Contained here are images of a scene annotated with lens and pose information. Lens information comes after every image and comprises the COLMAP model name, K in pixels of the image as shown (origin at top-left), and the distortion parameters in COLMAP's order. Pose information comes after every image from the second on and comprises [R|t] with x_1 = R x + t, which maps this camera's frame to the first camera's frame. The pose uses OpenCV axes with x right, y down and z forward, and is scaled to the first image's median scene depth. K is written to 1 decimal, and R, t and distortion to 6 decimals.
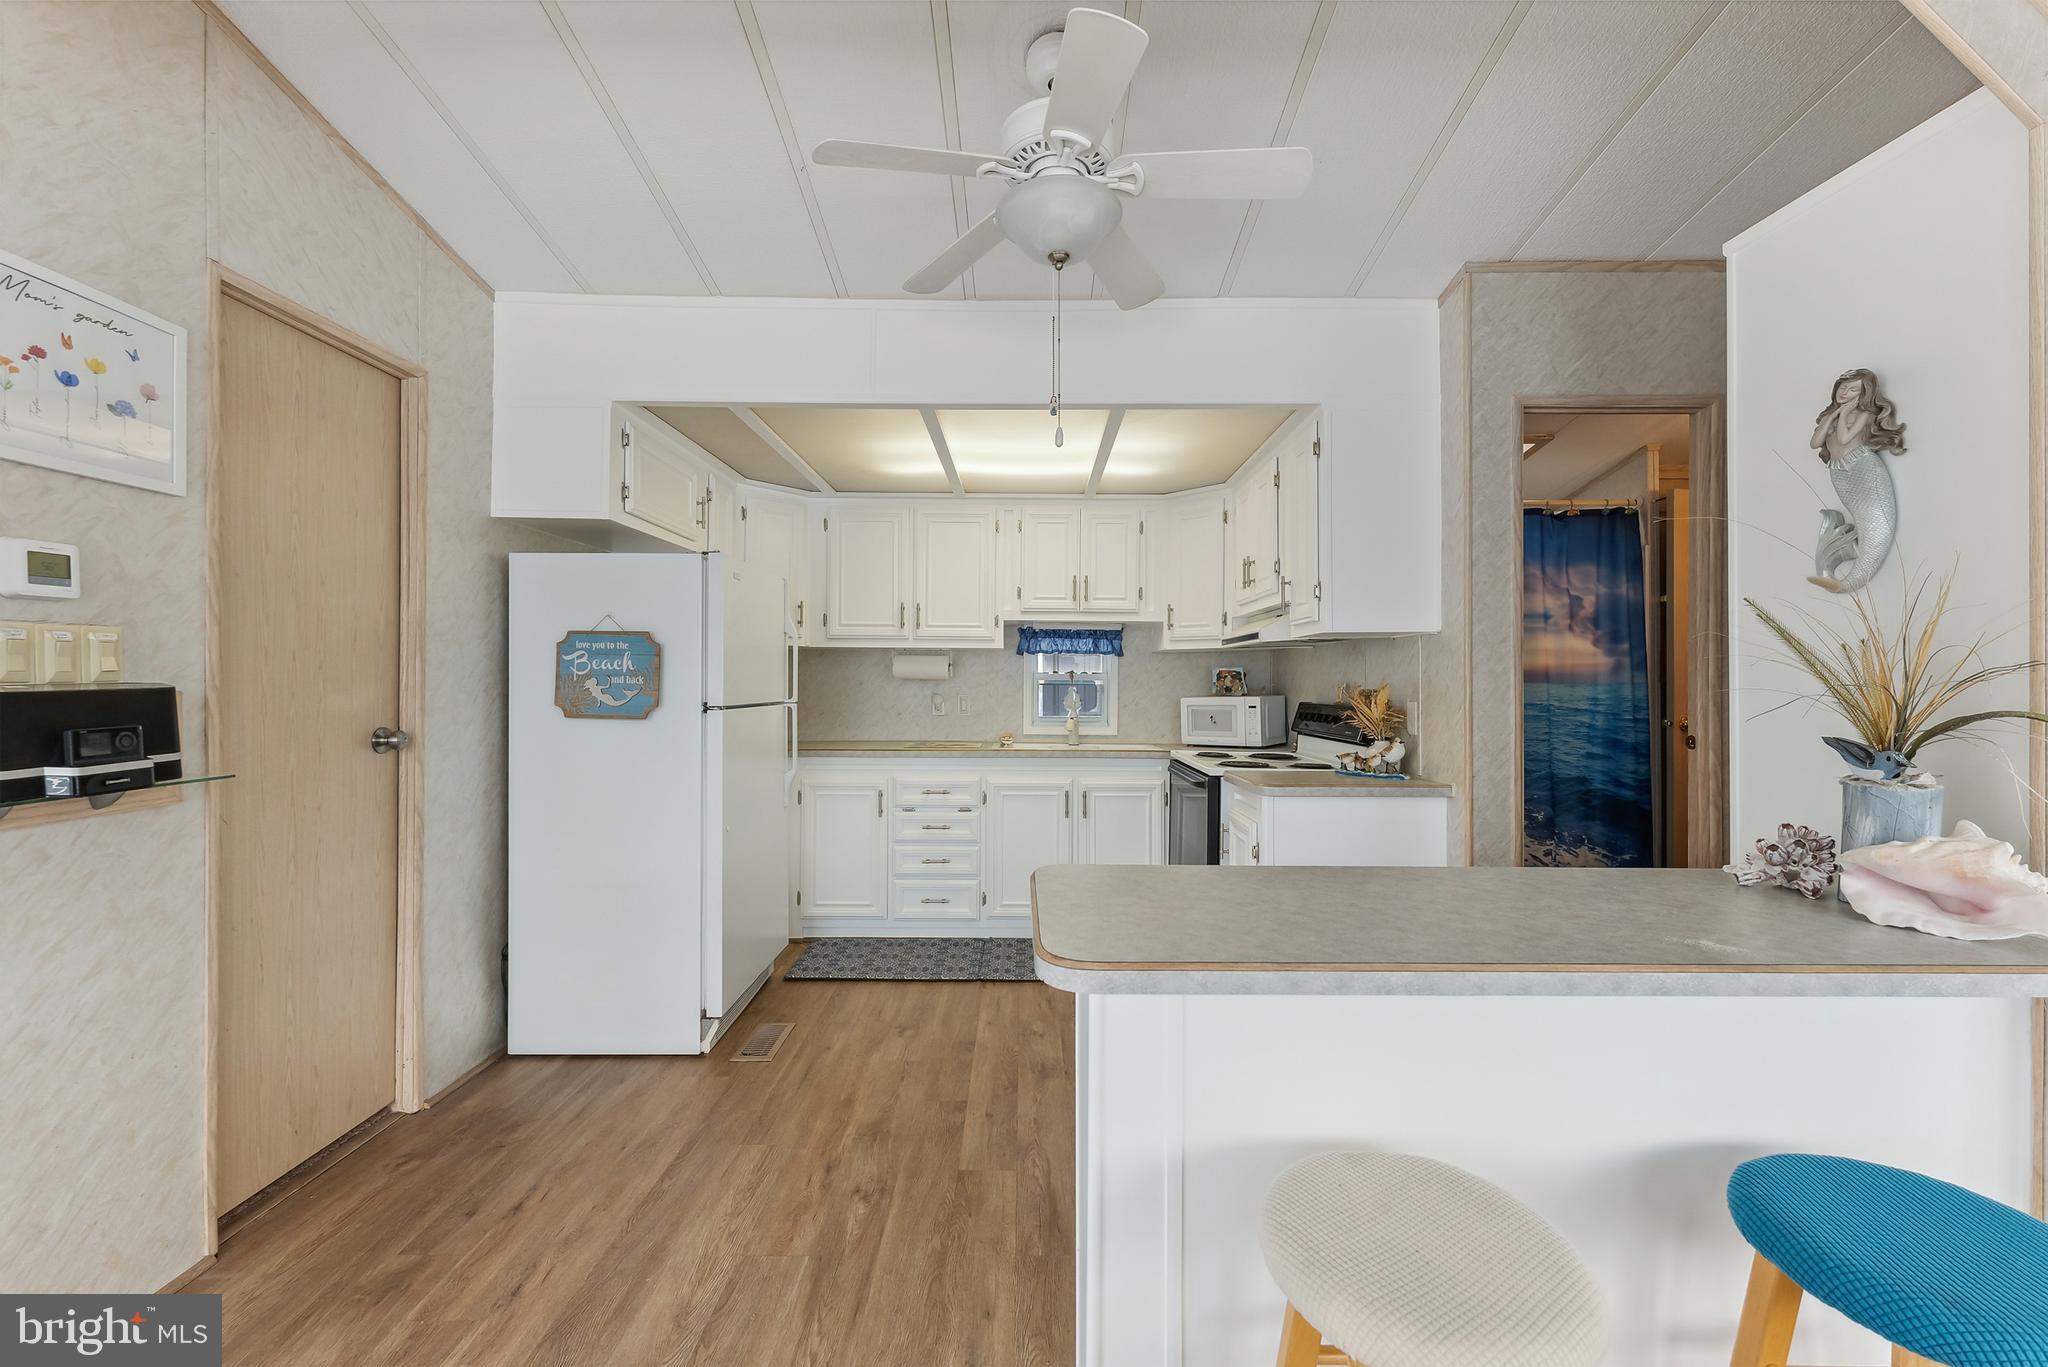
lens RADIAL K [[824.2, 0, 1025.5], [0, 824.2, 683.5], [0, 0, 1]] dist [0.002551, -0.000936]
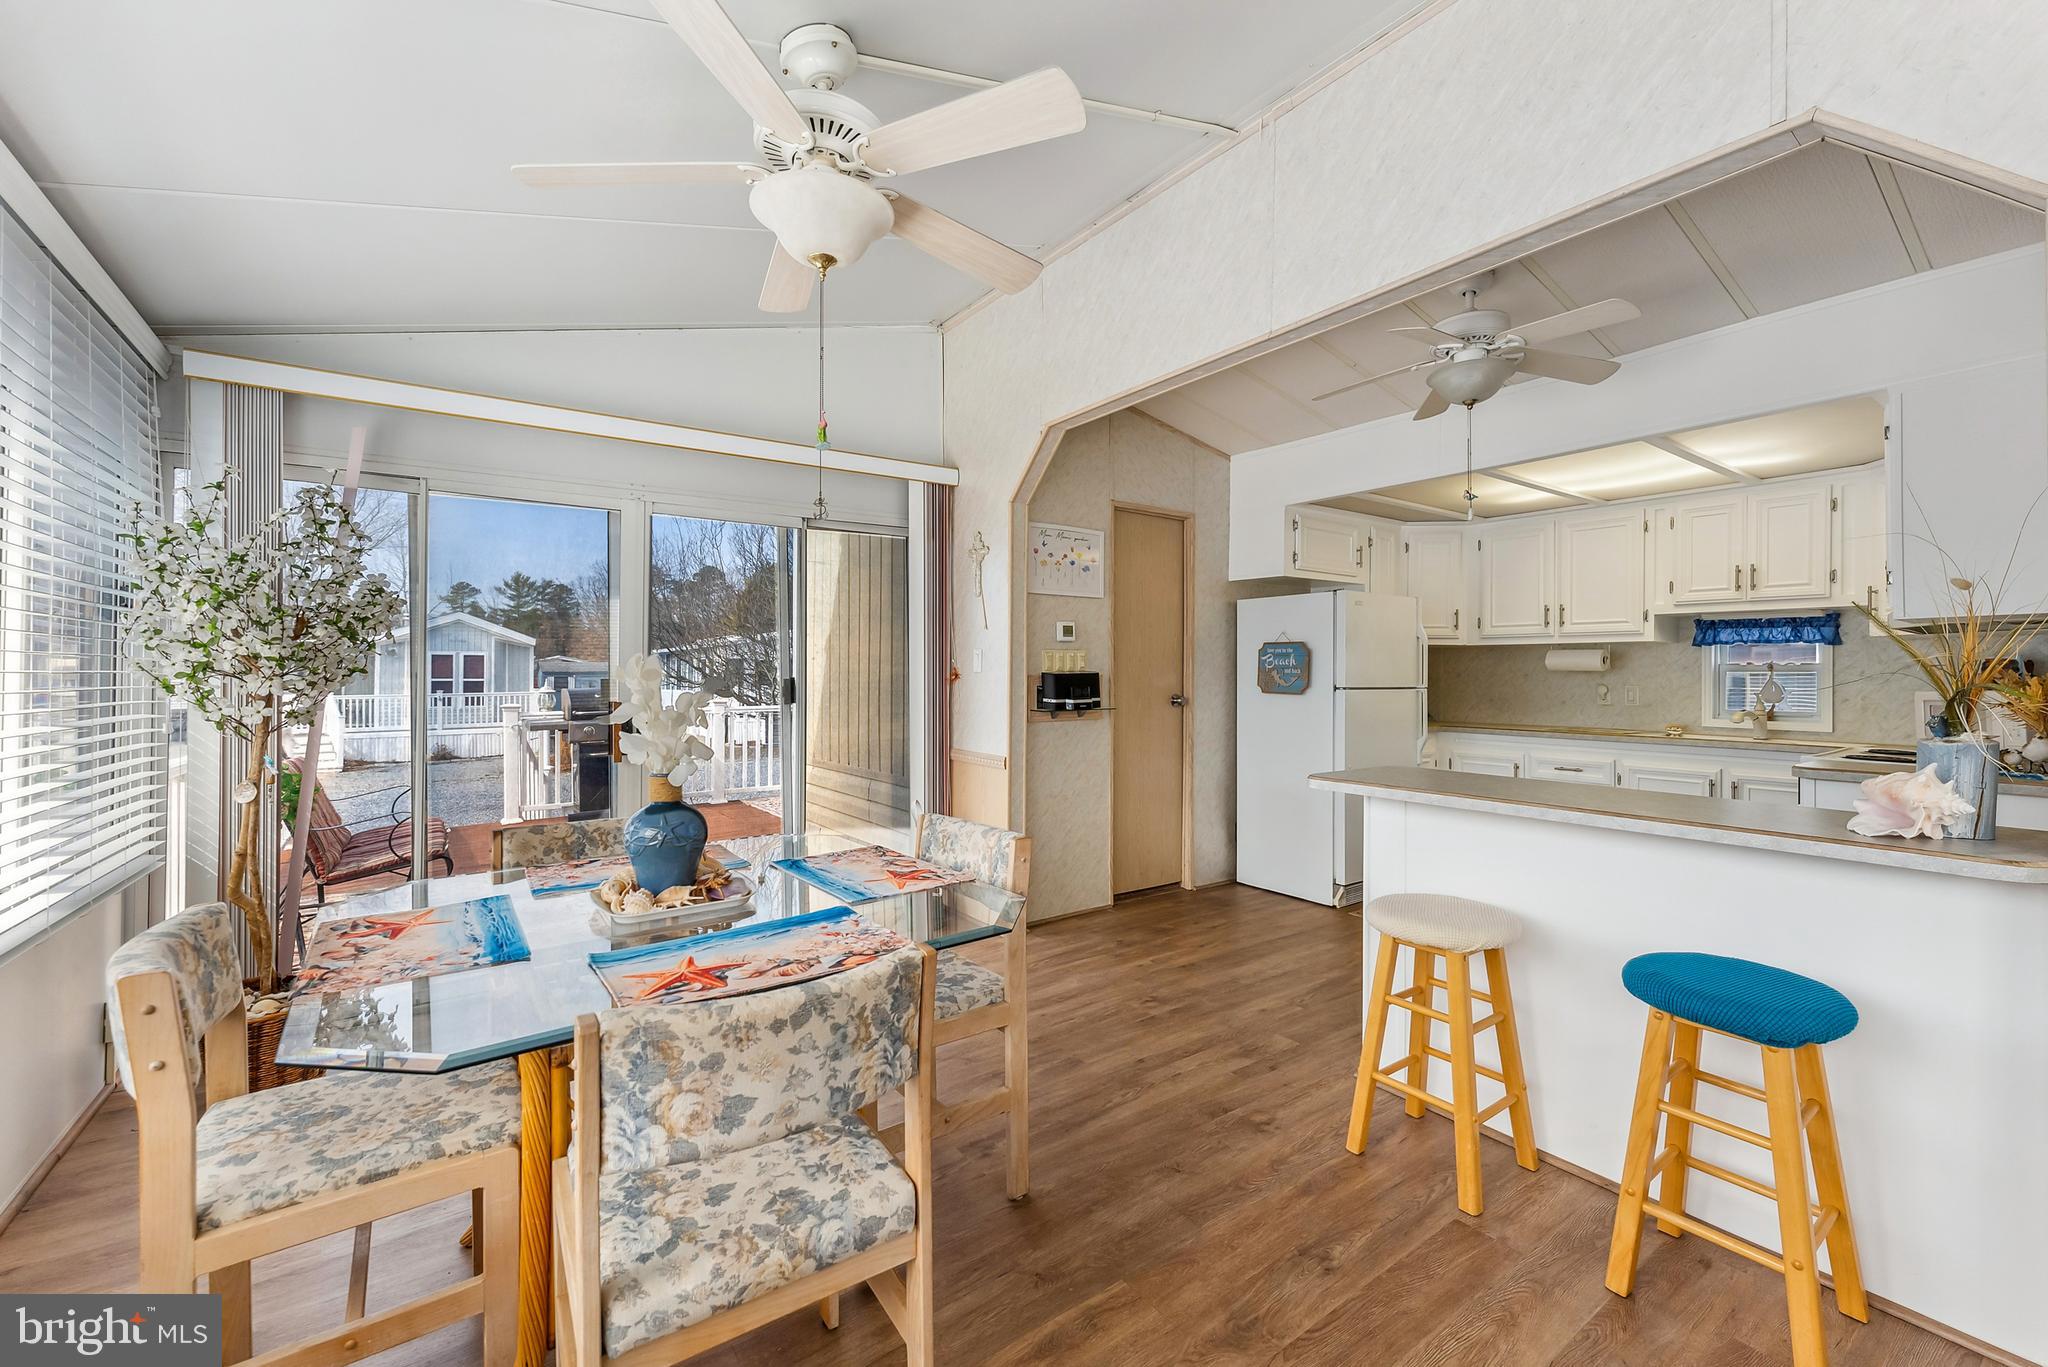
lens RADIAL K [[824.2, 0, 1016.4], [0, 824.2, 669.1], [0, 0, 1]] dist [0.002551, -0.000936]
pose [[0.576810, -0.006974, -0.816848, 0.445562], [-0.004453, 0.999922, -0.011682, 0.011091], [0.816866, 0.010376, 0.576734, -0.337456]]
